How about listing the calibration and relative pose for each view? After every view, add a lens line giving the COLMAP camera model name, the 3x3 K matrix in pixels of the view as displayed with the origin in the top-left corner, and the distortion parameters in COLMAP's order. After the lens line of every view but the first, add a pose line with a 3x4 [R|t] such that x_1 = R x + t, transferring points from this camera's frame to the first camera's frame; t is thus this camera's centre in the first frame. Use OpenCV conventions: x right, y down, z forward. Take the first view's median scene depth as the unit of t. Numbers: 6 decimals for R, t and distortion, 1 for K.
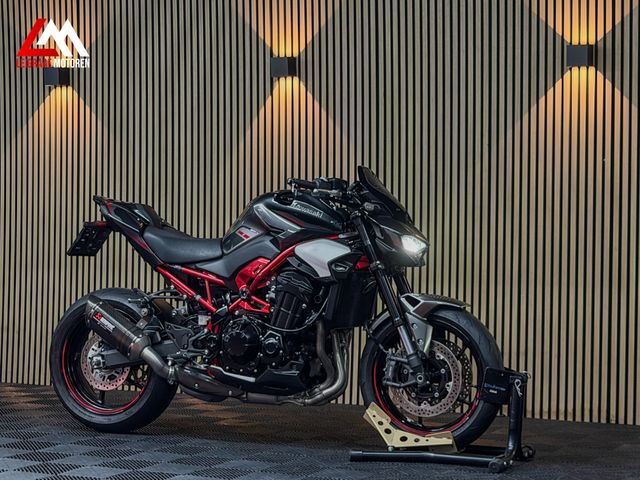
lens RADIAL K [[1424.1, 0, 329.5], [0, 1424.1, 237.7], [0, 0, 1]] dist [0.130573, 0.000000]
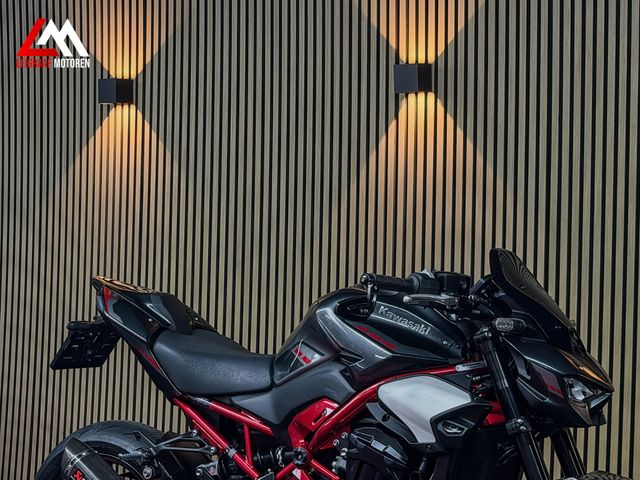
lens RADIAL K [[1424.1, 0, 313.9], [0, 1424.1, 238.4], [0, 0, 1]] dist [0.130573, 0.000000]
pose [[0.986790, 0.017610, -0.161044, 0.040912], [-0.018048, 0.999836, -0.001254, -0.050562], [0.160996, 0.004144, 0.986946, 0.389446]]
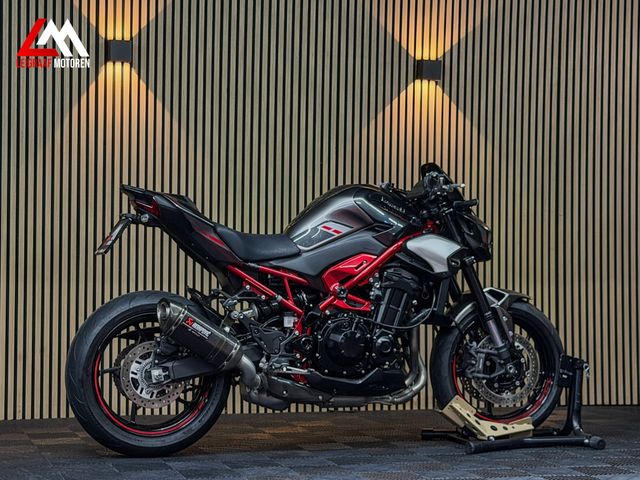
lens RADIAL K [[1424.1, 0, 320.9], [0, 1424.1, 234.9], [0, 0, 1]] dist [0.130573, 0.000000]
pose [[0.734180, 0.008782, 0.678898, -0.692041], [0.003037, 0.999864, -0.016218, 0.016236], [-0.678948, 0.013969, 0.734053, 0.302143]]
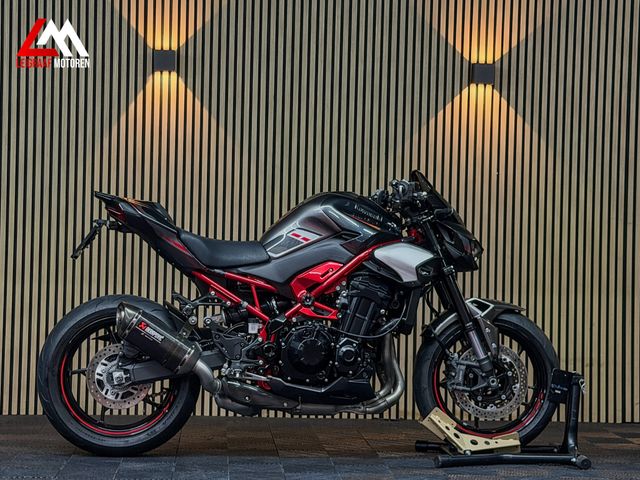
lens RADIAL K [[1424.1, 0, 323.0], [0, 1424.1, 235.2], [0, 0, 1]] dist [0.130573, 0.000000]
pose [[0.865822, 0.017272, 0.500055, -0.509320], [-0.010821, 0.999817, -0.015798, 0.011047], [-0.500236, 0.008267, 0.865850, 0.167465]]
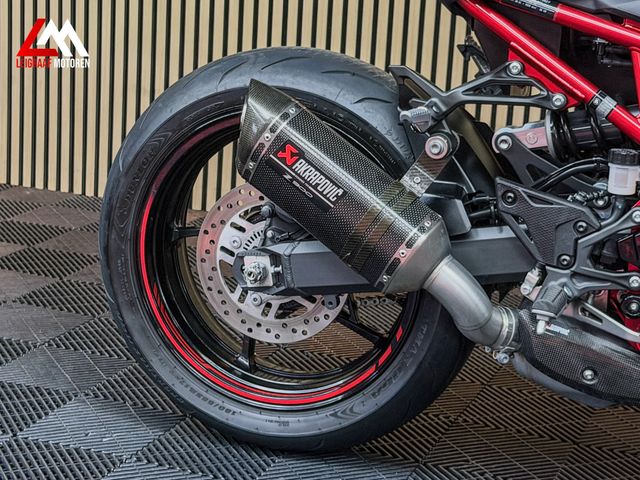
lens RADIAL K [[1424.1, 0, 316.7], [0, 1424.1, 237.6], [0, 0, 1]] dist [0.130573, 0.000000]
pose [[0.996197, 0.016967, 0.085467, -0.181029], [-0.037060, 0.970224, 0.239357, -0.003185], [-0.078860, -0.241614, 0.967163, 0.684959]]
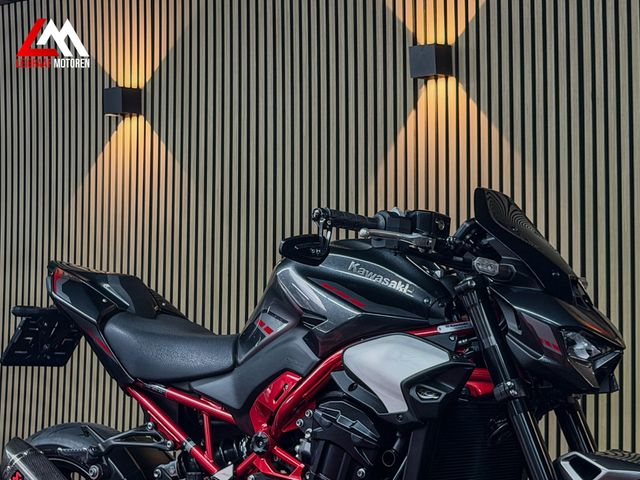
lens RADIAL K [[1424.1, 0, 323.9], [0, 1424.1, 244.0], [0, 0, 1]] dist [0.130573, 0.000000]
pose [[0.974037, -0.013506, -0.225986, 0.076817], [-0.002251, 0.997592, -0.069322, 0.003647], [0.226378, 0.068031, 0.971661, 0.485423]]
